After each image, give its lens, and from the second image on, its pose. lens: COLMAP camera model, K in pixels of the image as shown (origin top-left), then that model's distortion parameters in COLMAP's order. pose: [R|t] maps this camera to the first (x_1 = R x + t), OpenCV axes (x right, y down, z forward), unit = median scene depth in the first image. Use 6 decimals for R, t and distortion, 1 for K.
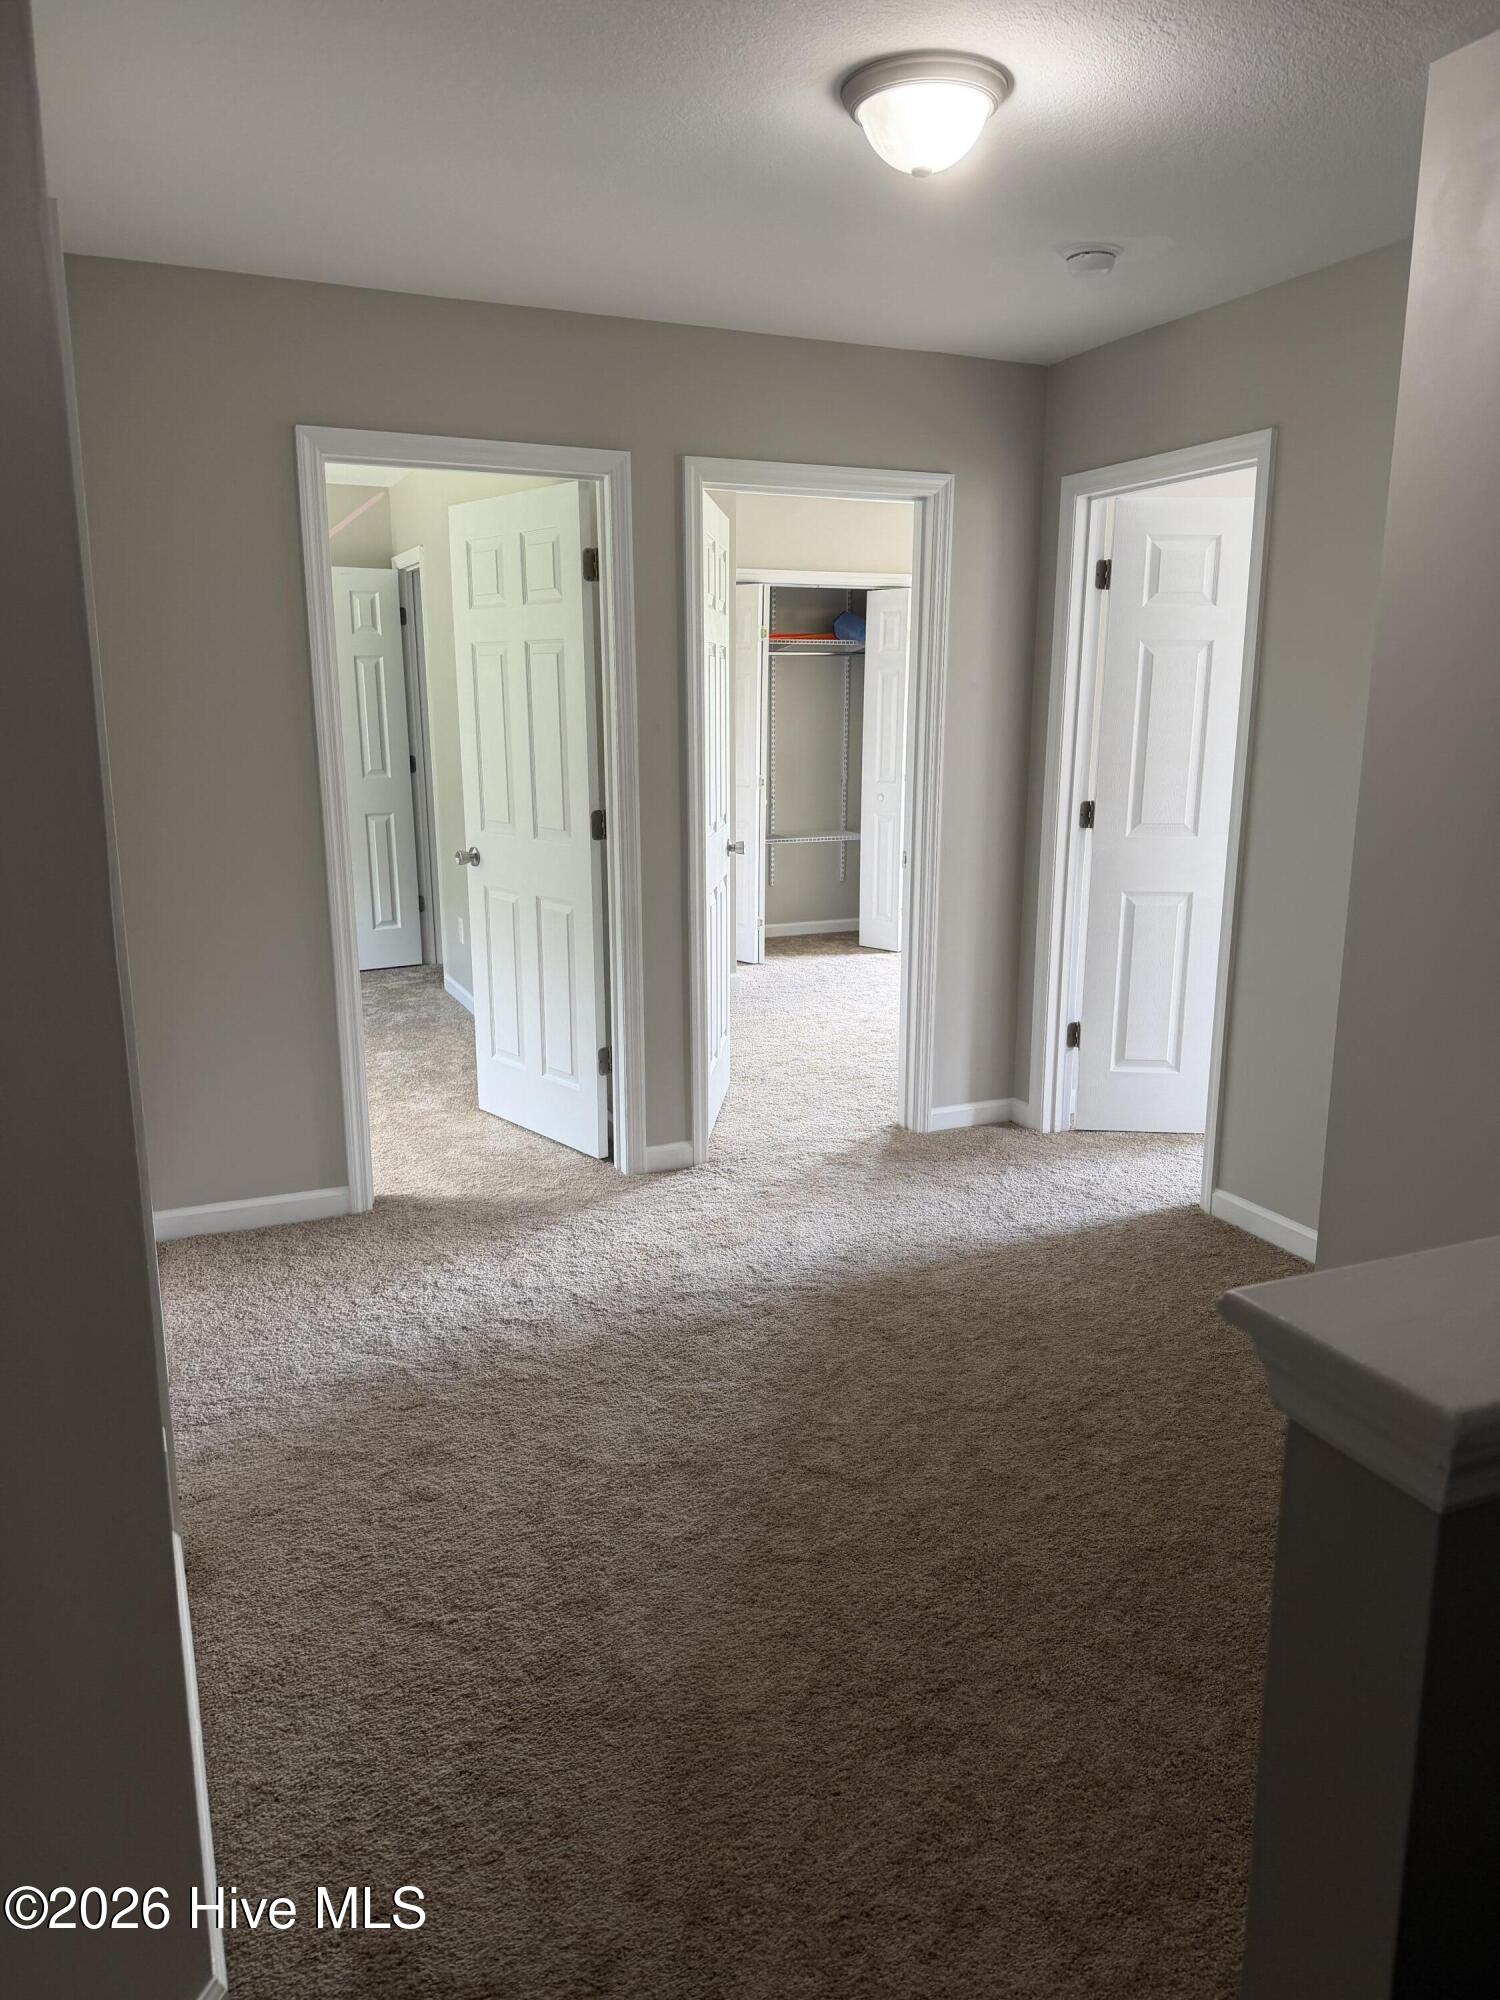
lens RADIAL K [[1389.9, 0, 745.0], [0, 1389.9, 1008.1], [0, 0, 1]] dist [-0.008492, -0.008450]
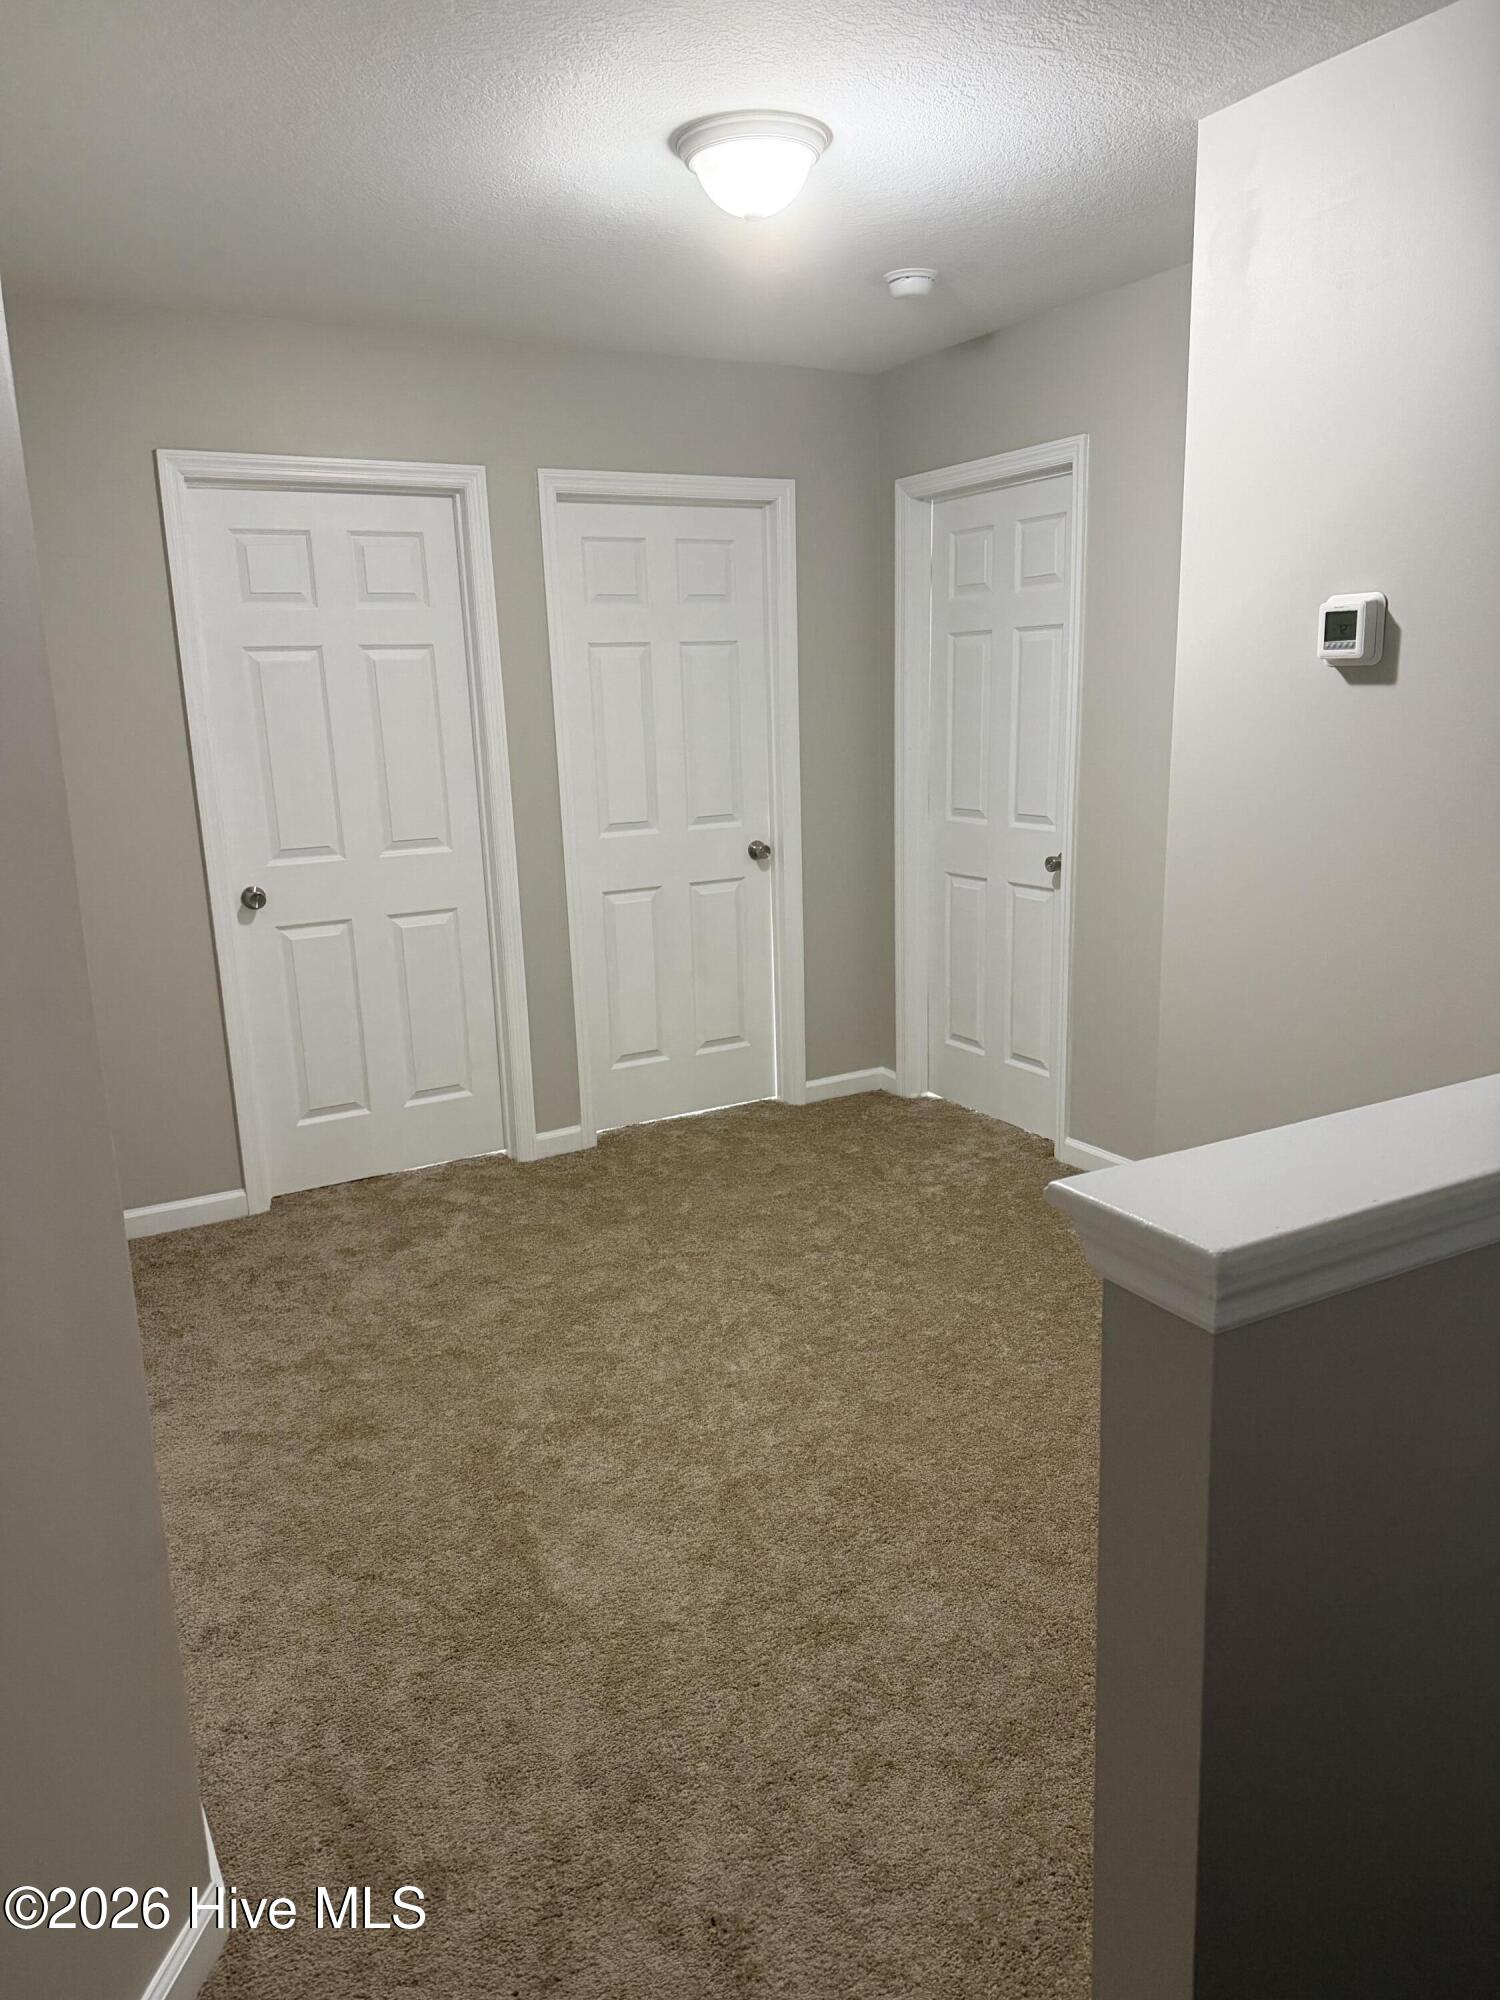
lens RADIAL K [[1389.9, 0, 753.9], [0, 1389.9, 1000.9], [0, 0, 1]] dist [-0.008492, -0.008450]
pose [[0.993407, -0.052303, 0.102019, -0.019667], [0.052089, 0.998631, 0.004761, 0.008395], [-0.102129, 0.000585, 0.994771, -0.107127]]
